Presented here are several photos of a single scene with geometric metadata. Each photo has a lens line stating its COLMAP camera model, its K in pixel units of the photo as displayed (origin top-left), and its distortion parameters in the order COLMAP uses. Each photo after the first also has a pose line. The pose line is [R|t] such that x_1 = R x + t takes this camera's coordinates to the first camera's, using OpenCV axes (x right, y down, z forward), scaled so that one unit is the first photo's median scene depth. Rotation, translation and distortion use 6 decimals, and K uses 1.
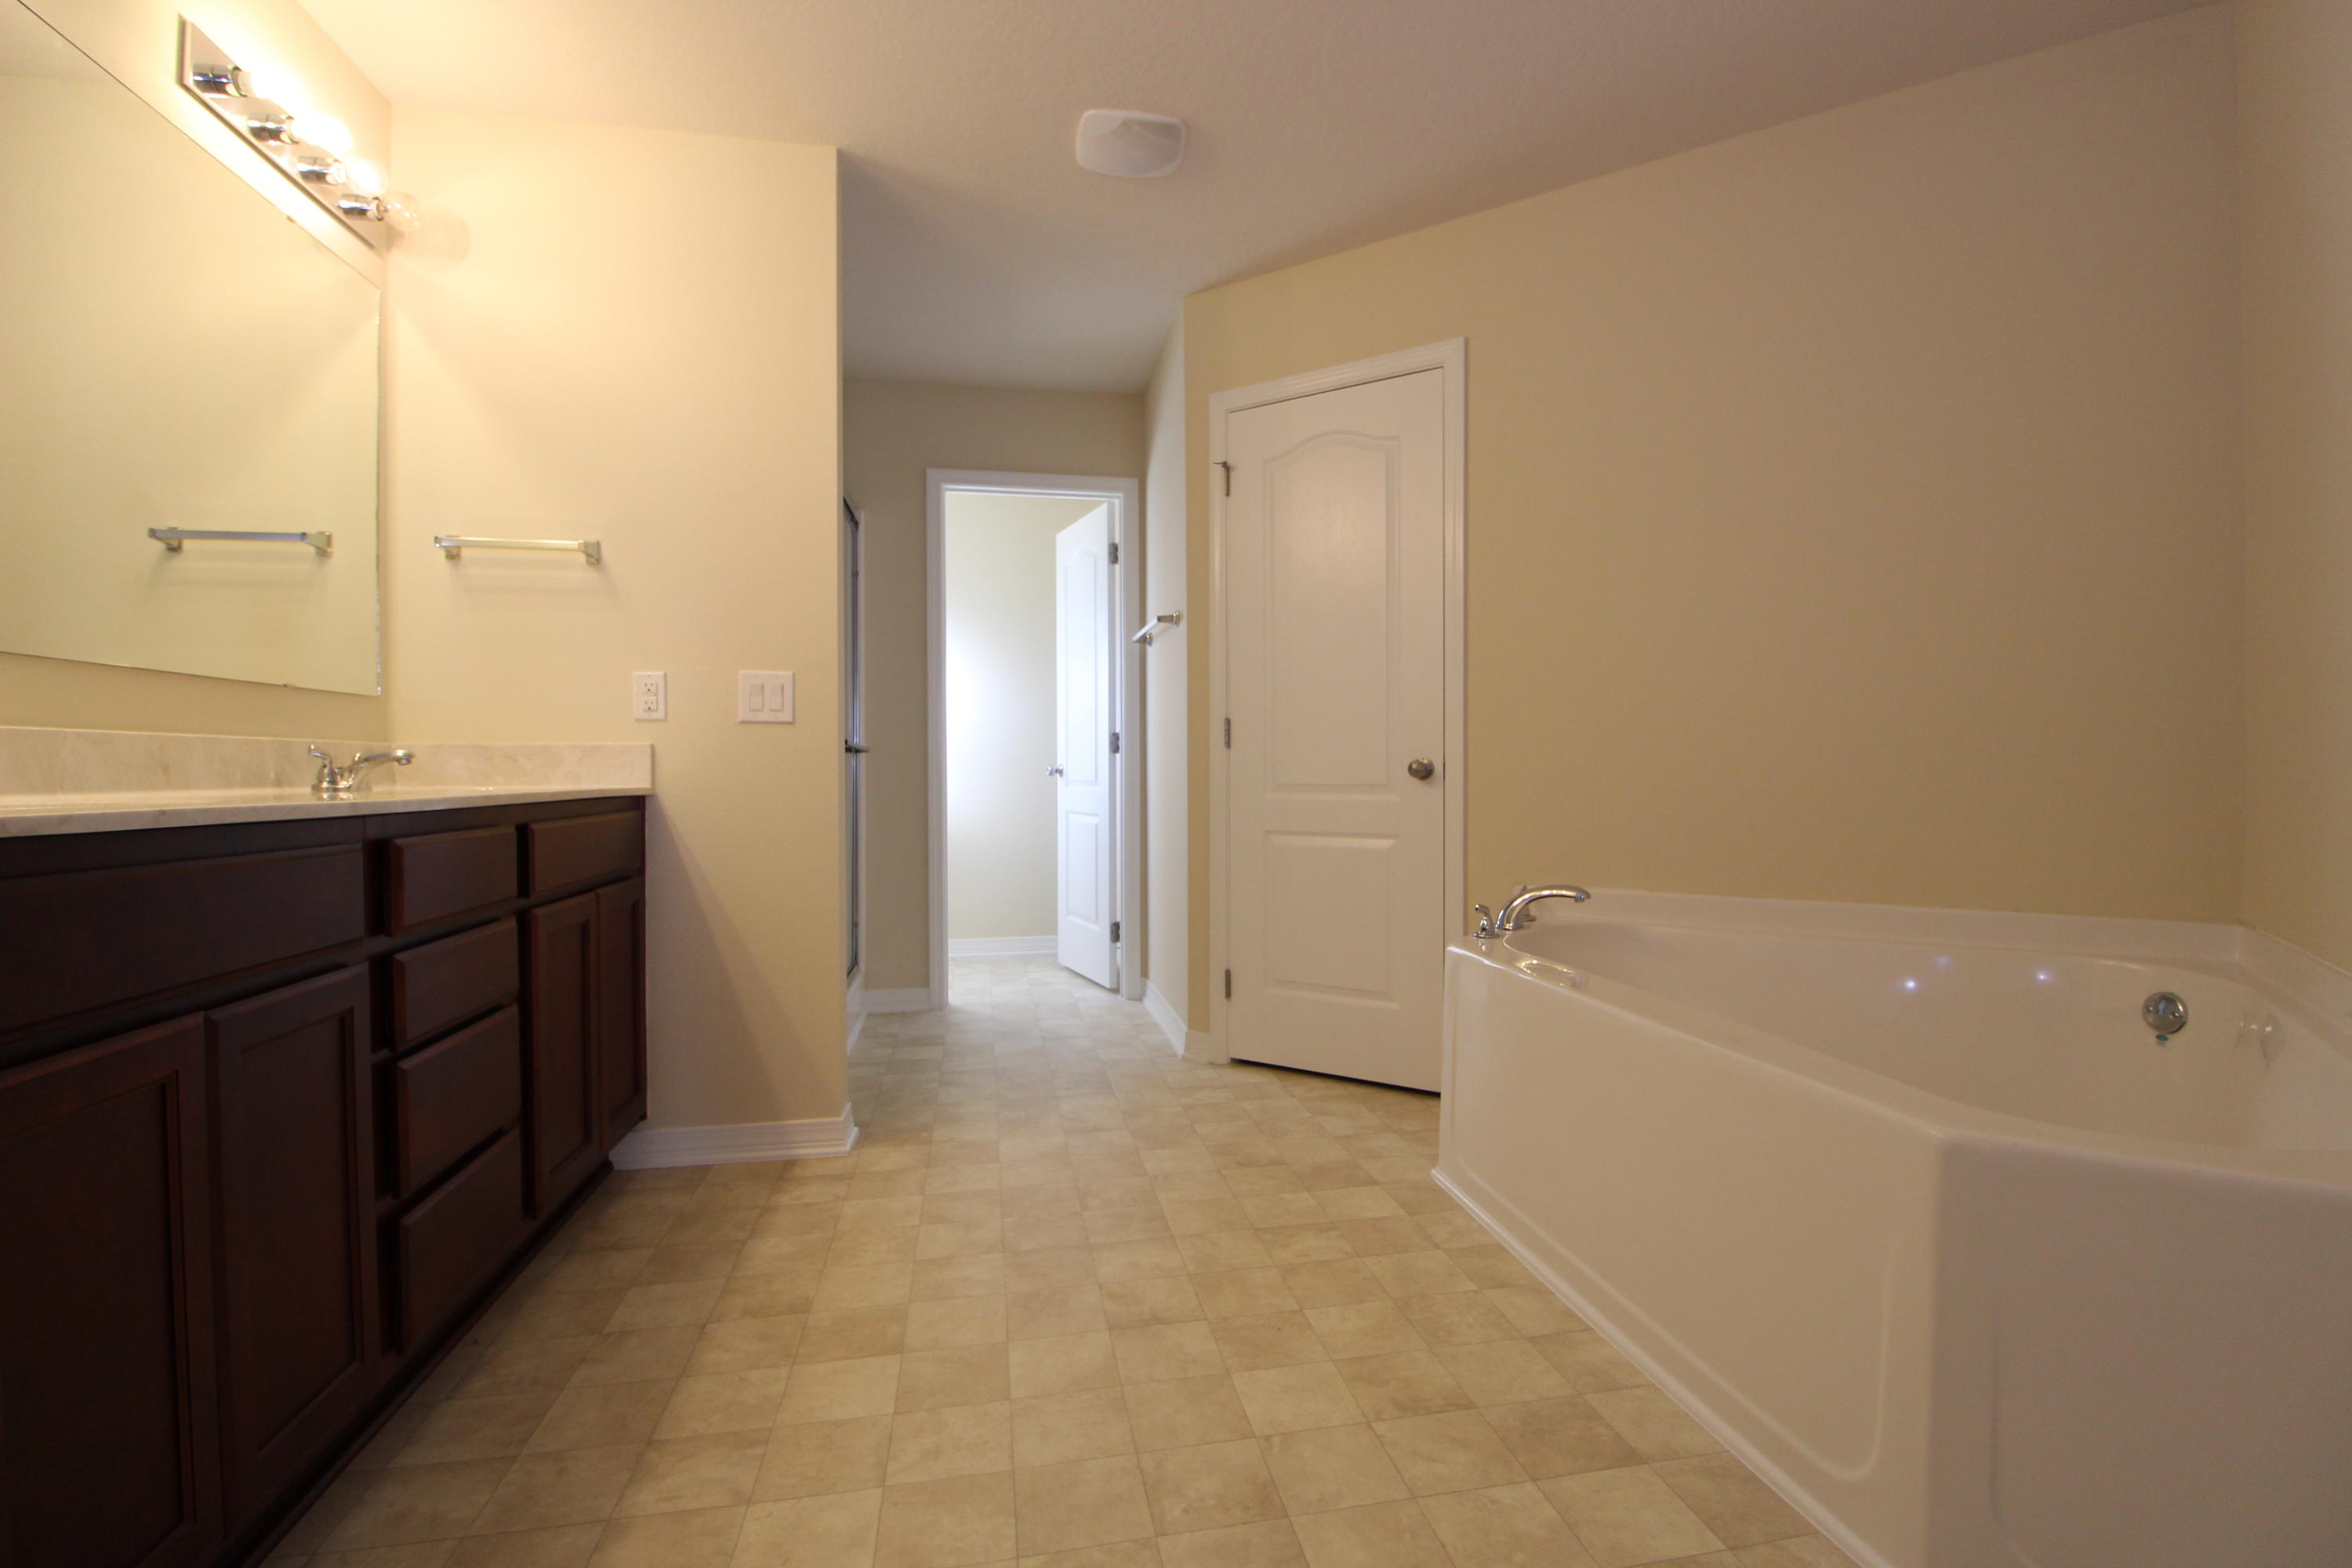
lens RADIAL K [[1091.2, 0, 1202.4], [0, 1091.2, 785.0], [0, 0, 1]] dist [0.002645, -0.013849]
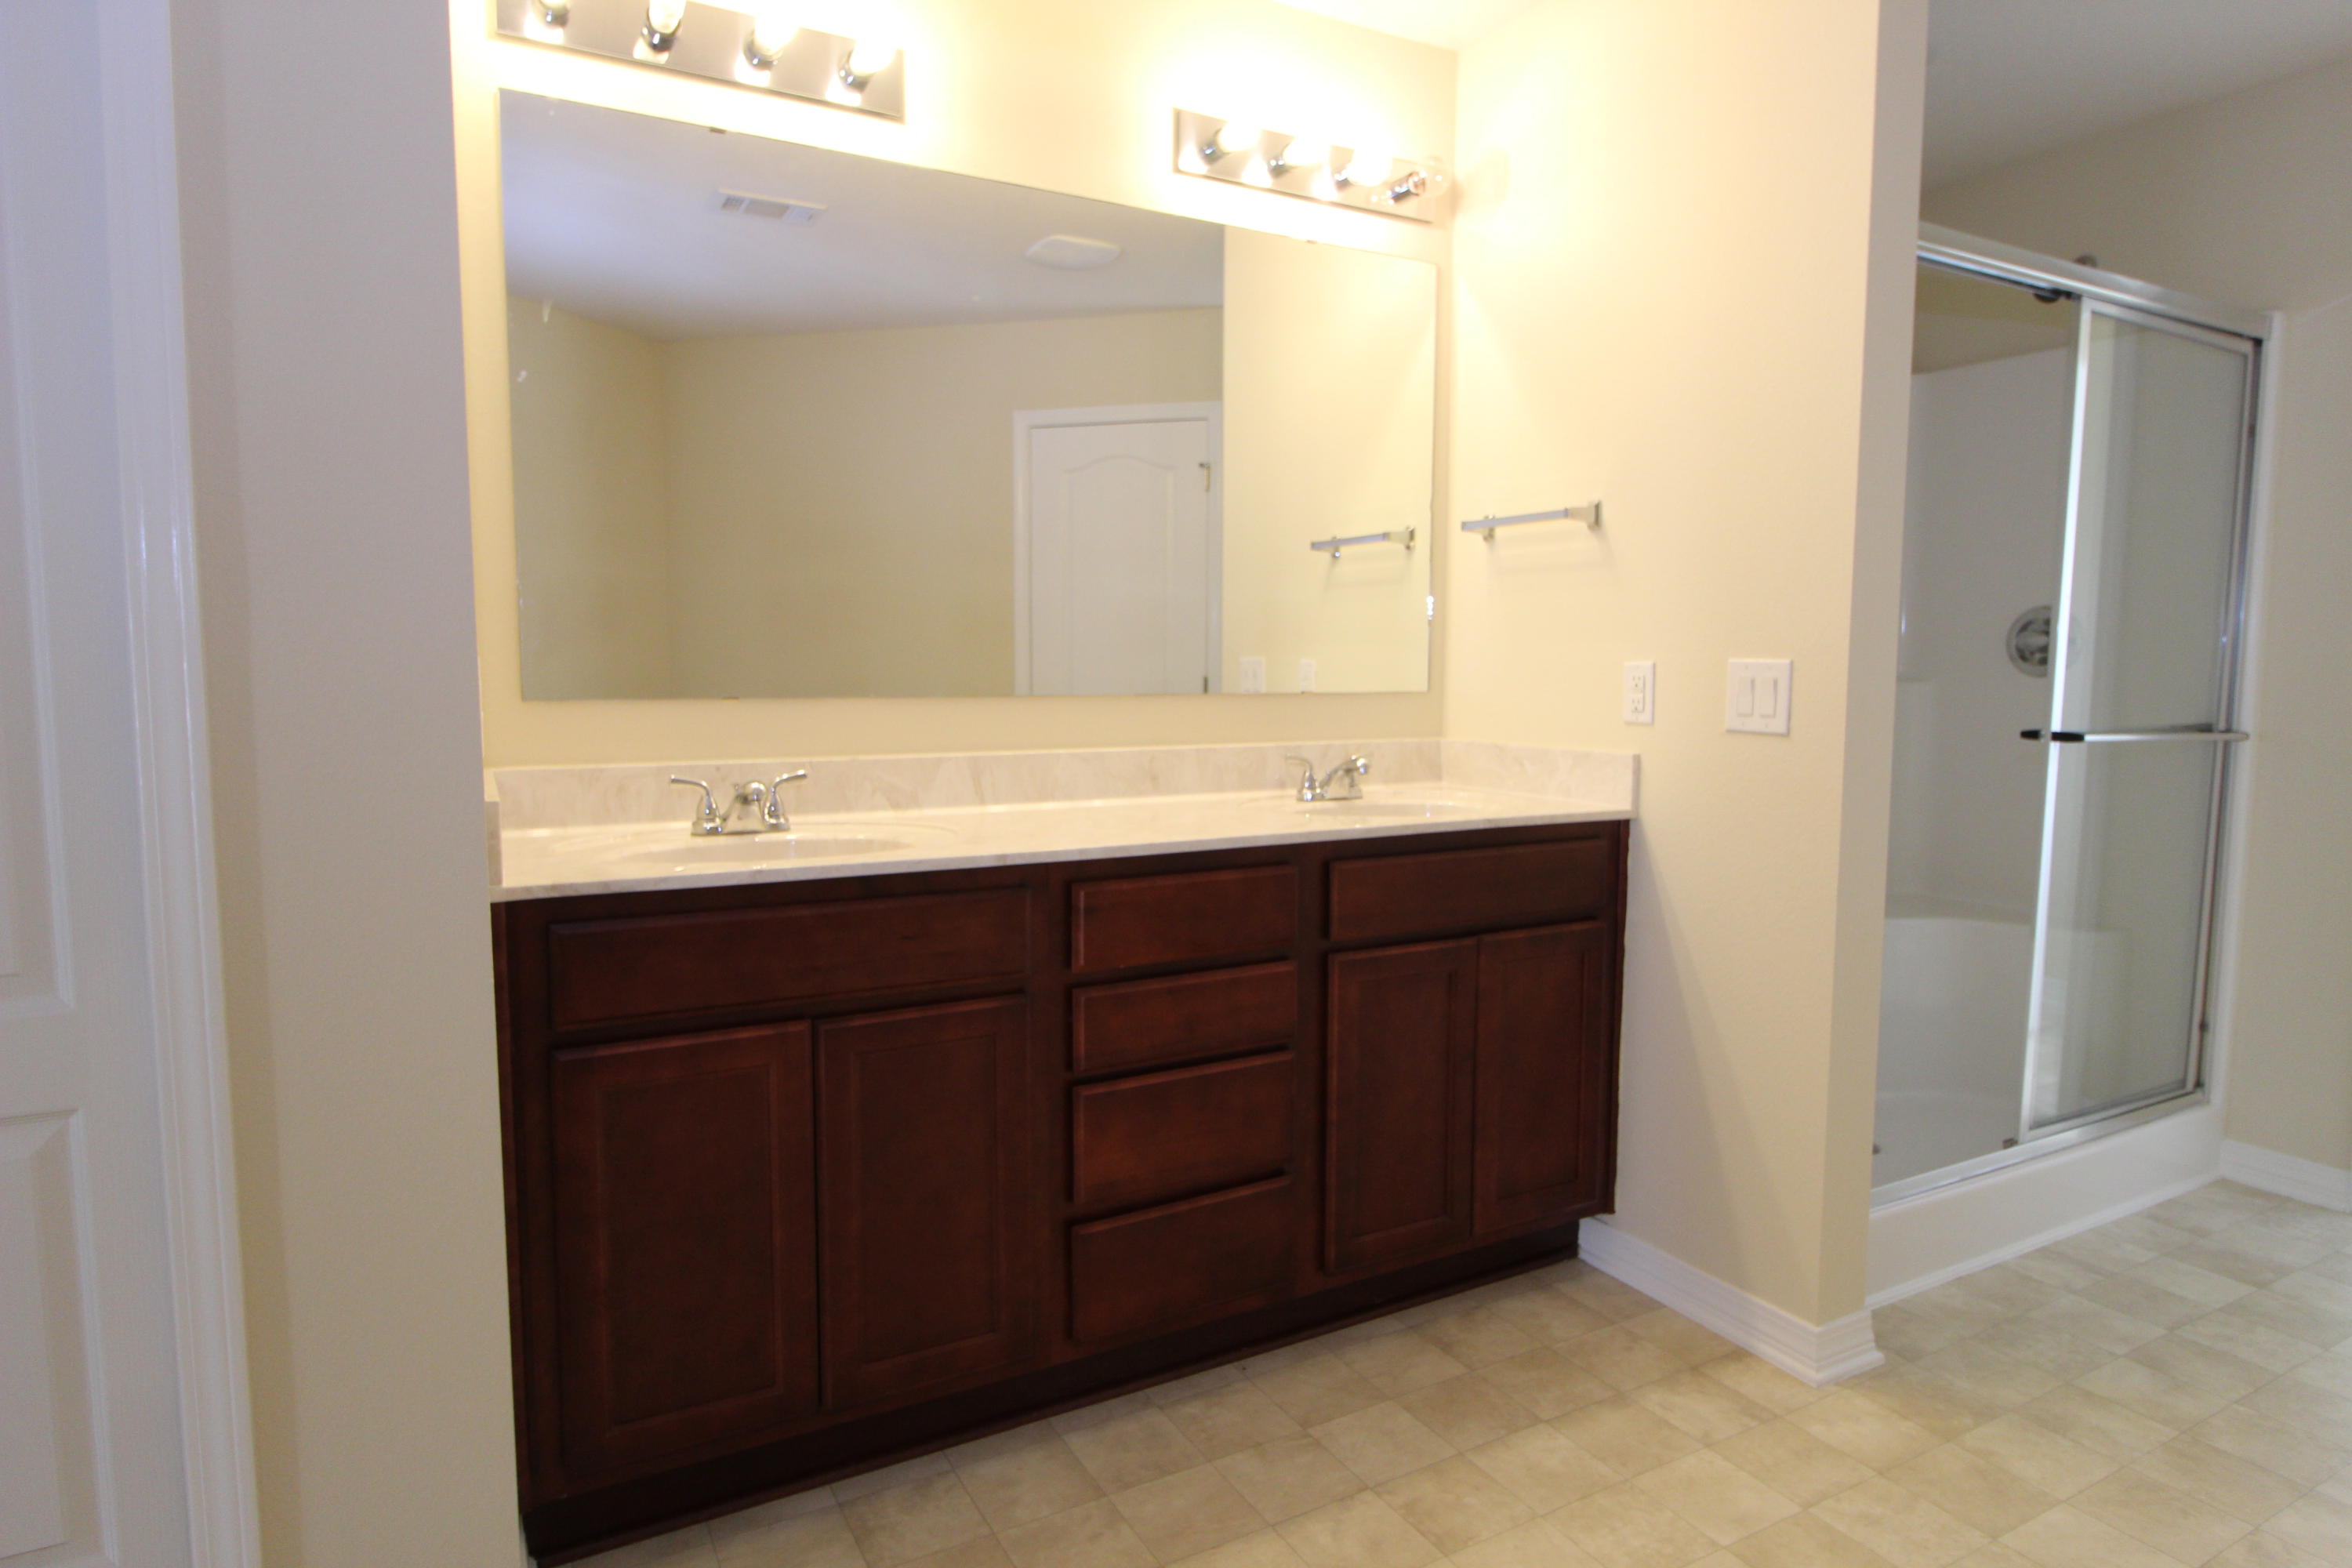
lens RADIAL K [[1305.6, 0, 1179.6], [0, 1305.6, 787.2], [0, 0, 1]] dist [-0.006325, -0.001092]
pose [[0.303507, 0.091654, -0.948411, 0.300773], [-0.018192, 0.995739, 0.090406, -0.097514], [0.952656, -0.010185, 0.303881, 0.424131]]
